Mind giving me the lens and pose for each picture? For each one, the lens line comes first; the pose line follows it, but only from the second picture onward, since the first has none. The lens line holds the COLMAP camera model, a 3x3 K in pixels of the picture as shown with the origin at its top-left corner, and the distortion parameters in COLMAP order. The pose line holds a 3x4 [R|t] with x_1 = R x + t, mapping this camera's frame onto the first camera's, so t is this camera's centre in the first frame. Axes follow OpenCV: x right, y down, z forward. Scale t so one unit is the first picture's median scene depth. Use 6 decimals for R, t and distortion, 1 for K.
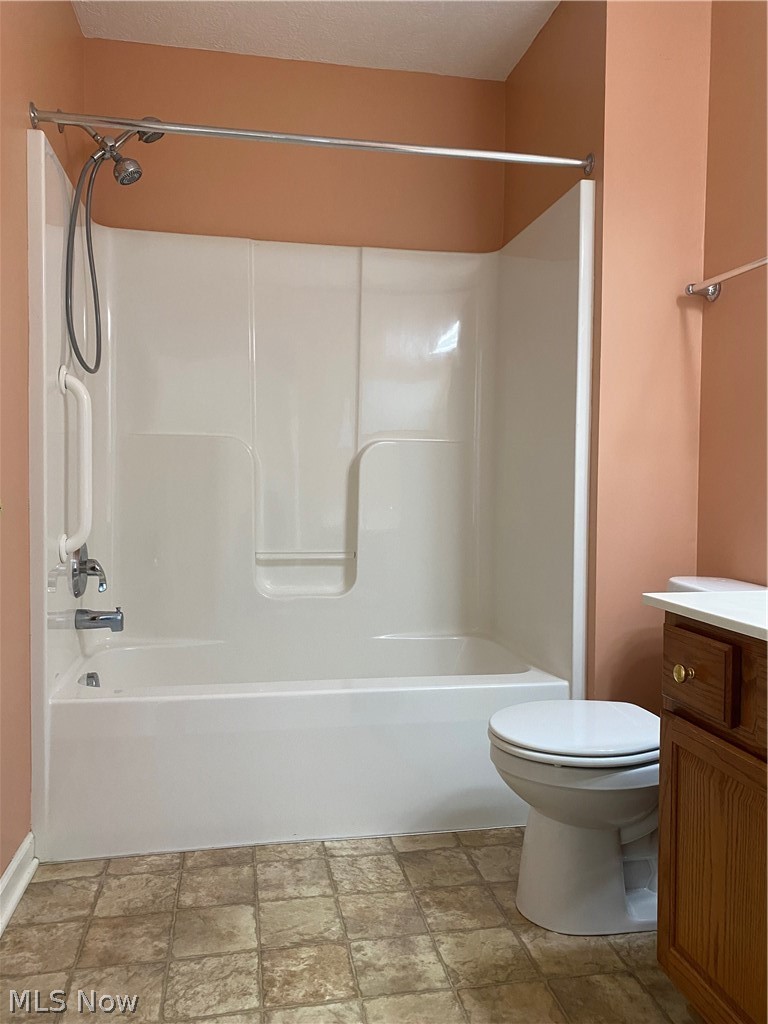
lens RADIAL K [[780.0, 0, 376.3], [0, 780.0, 511.0], [0, 0, 1]] dist [0.030357, 0.016036]
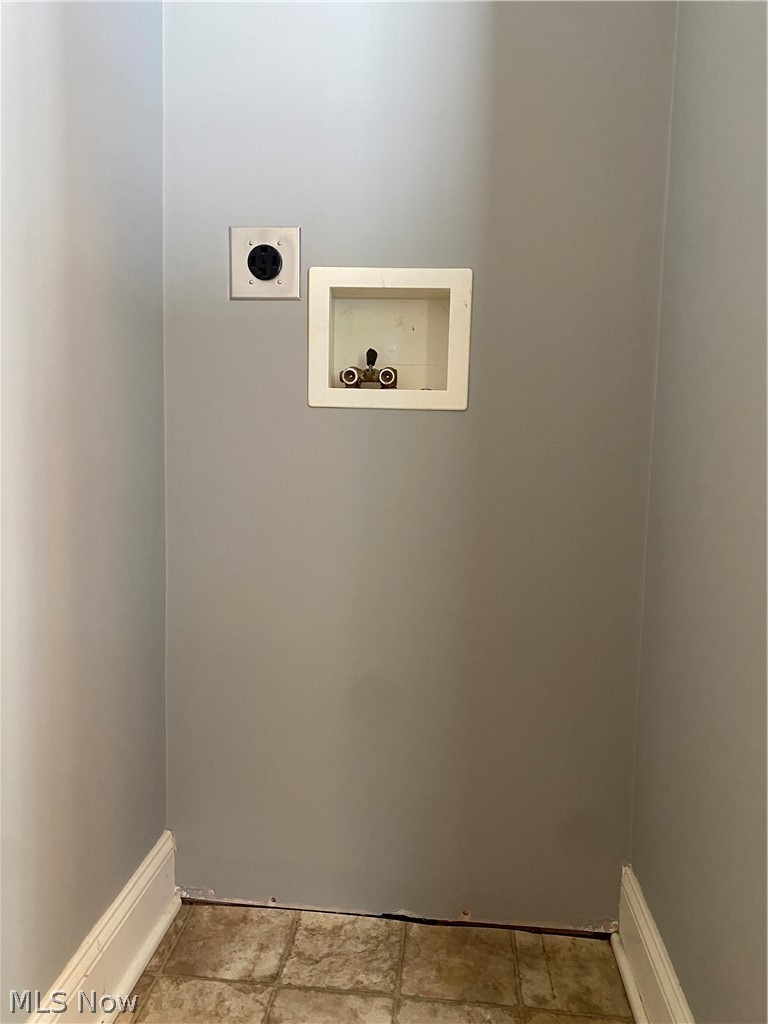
lens RADIAL K [[780.0, 0, 380.8], [0, 780.0, 511.6], [0, 0, 1]] dist [0.030357, 0.016036]
pose [[0.271421, -0.121820, 0.954720, -0.680846], [0.011973, 0.992308, 0.123212, 0.016081], [-0.962386, -0.022011, 0.270791, 0.920845]]
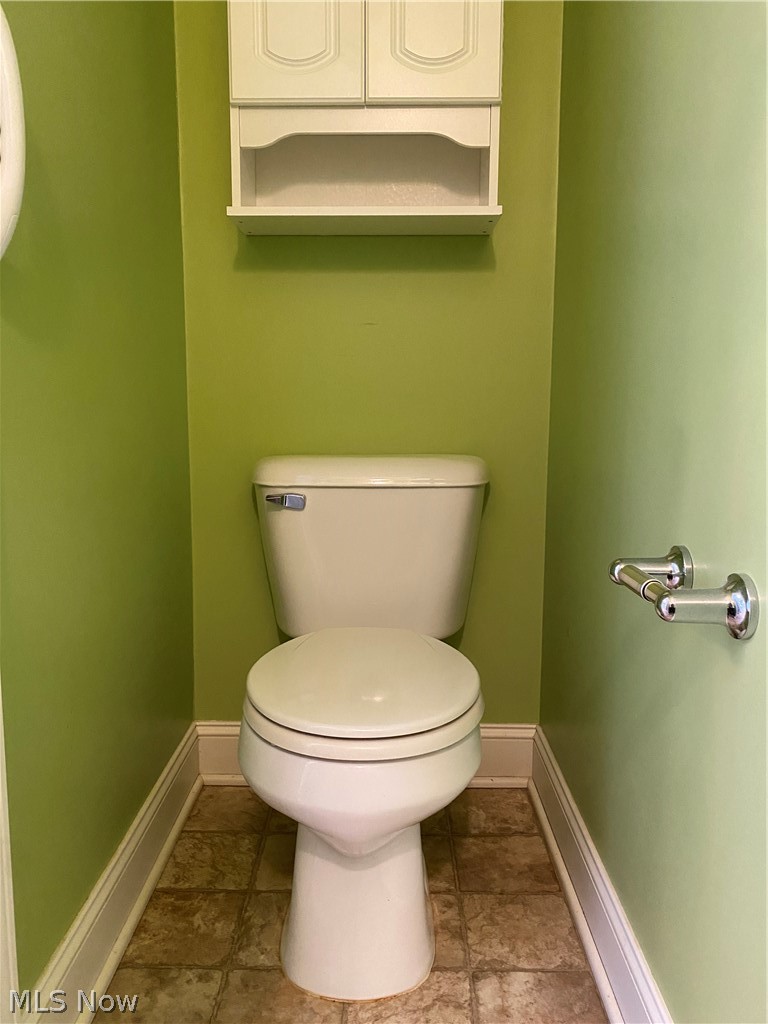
lens RADIAL K [[780.0, 0, 382.6], [0, 780.0, 512.7], [0, 0, 1]] dist [0.030357, 0.016036]
pose [[-0.190131, 0.135855, -0.972314, 0.575812], [-0.039774, 0.988500, 0.145894, 0.019491], [0.980953, 0.066412, -0.182541, 1.221877]]
